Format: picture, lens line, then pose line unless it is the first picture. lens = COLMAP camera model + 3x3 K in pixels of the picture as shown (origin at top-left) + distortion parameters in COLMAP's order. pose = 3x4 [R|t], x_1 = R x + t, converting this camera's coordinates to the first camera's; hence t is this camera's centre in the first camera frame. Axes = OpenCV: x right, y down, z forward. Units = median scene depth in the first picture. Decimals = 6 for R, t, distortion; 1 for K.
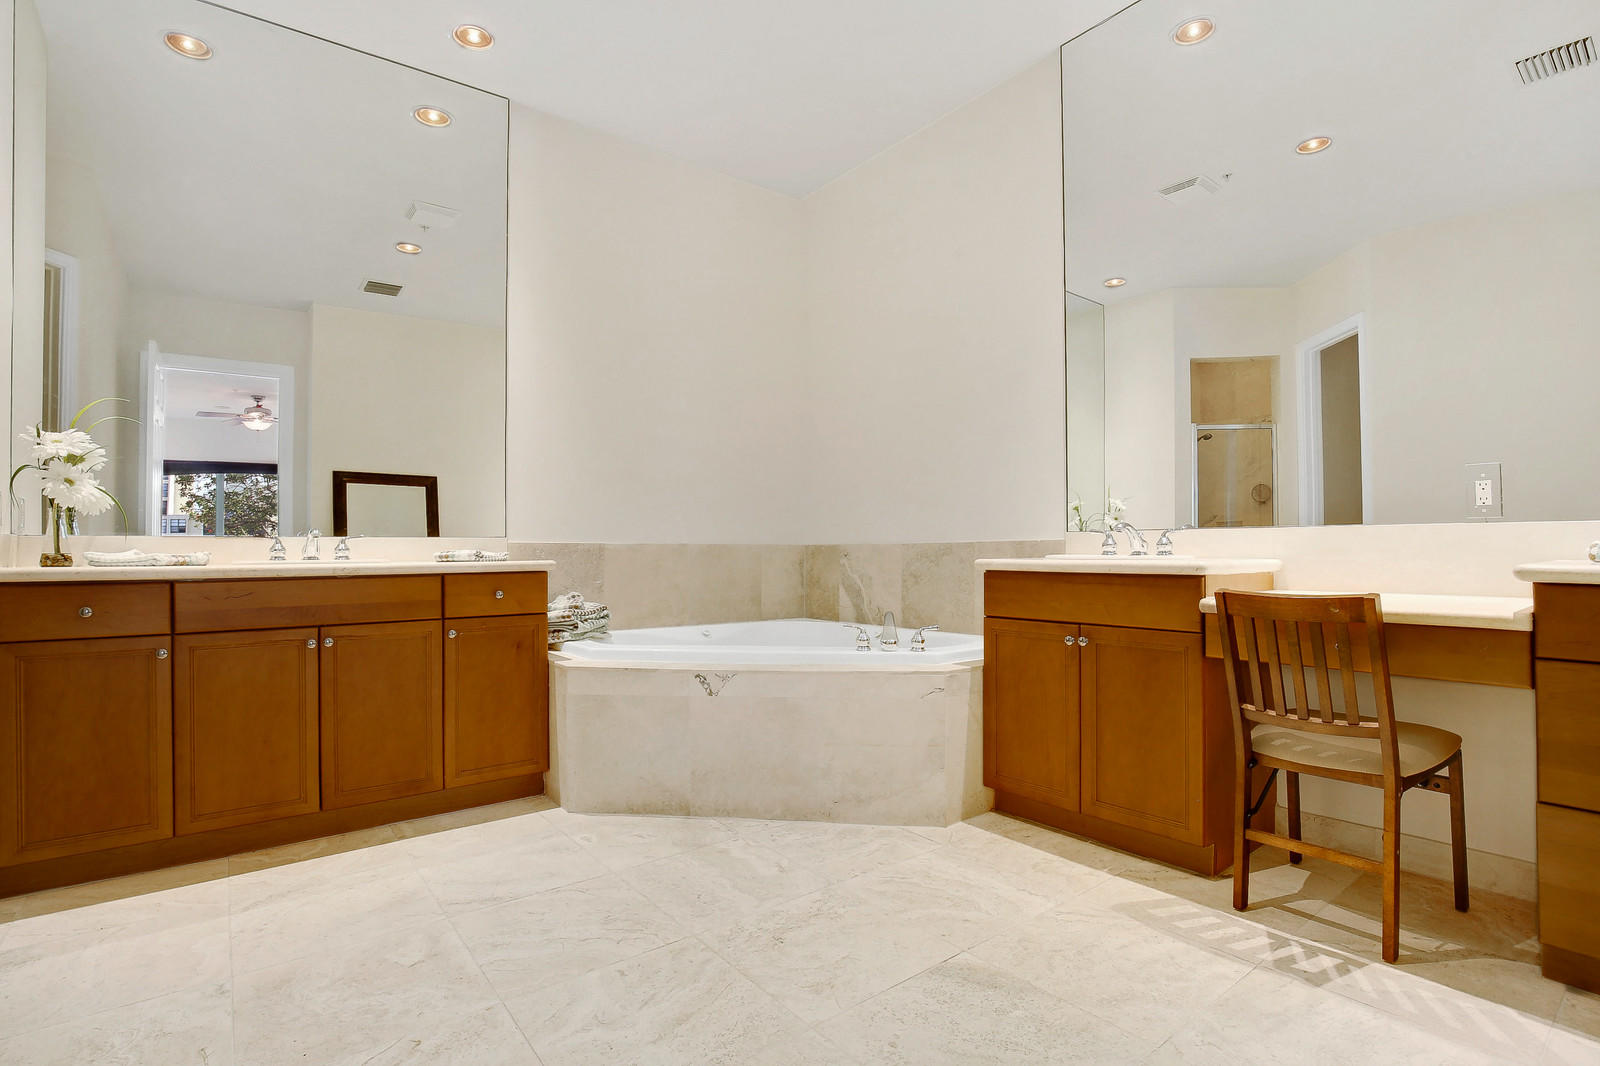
lens RADIAL K [[762.5, 0, 800.0], [0, 762.5, 533.0], [0, 0, 1]] dist [-0.021845, -0.000032]
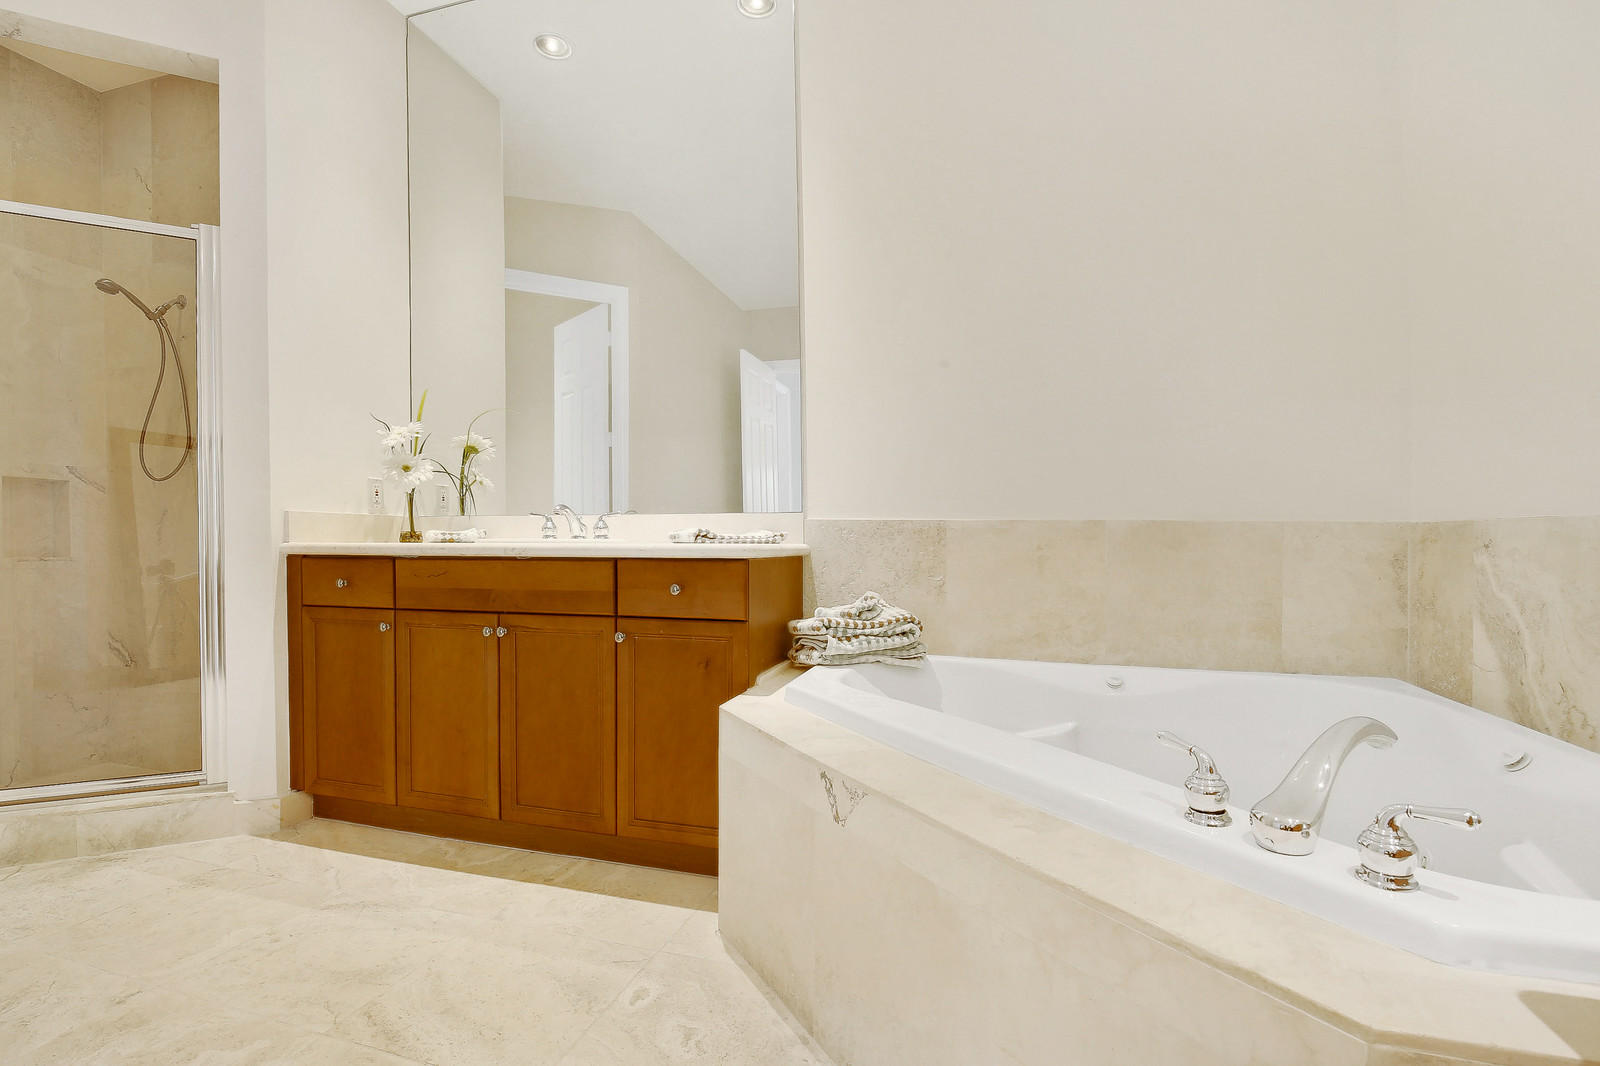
lens RADIAL K [[762.5, 0, 800.0], [0, 762.5, 533.0], [0, 0, 1]] dist [-0.021845, -0.000032]
pose [[0.568331, 0.002462, -0.822796, 0.273217], [0.012524, 0.999854, 0.011643, 0.020855], [0.822704, -0.016922, 0.568218, 0.704228]]
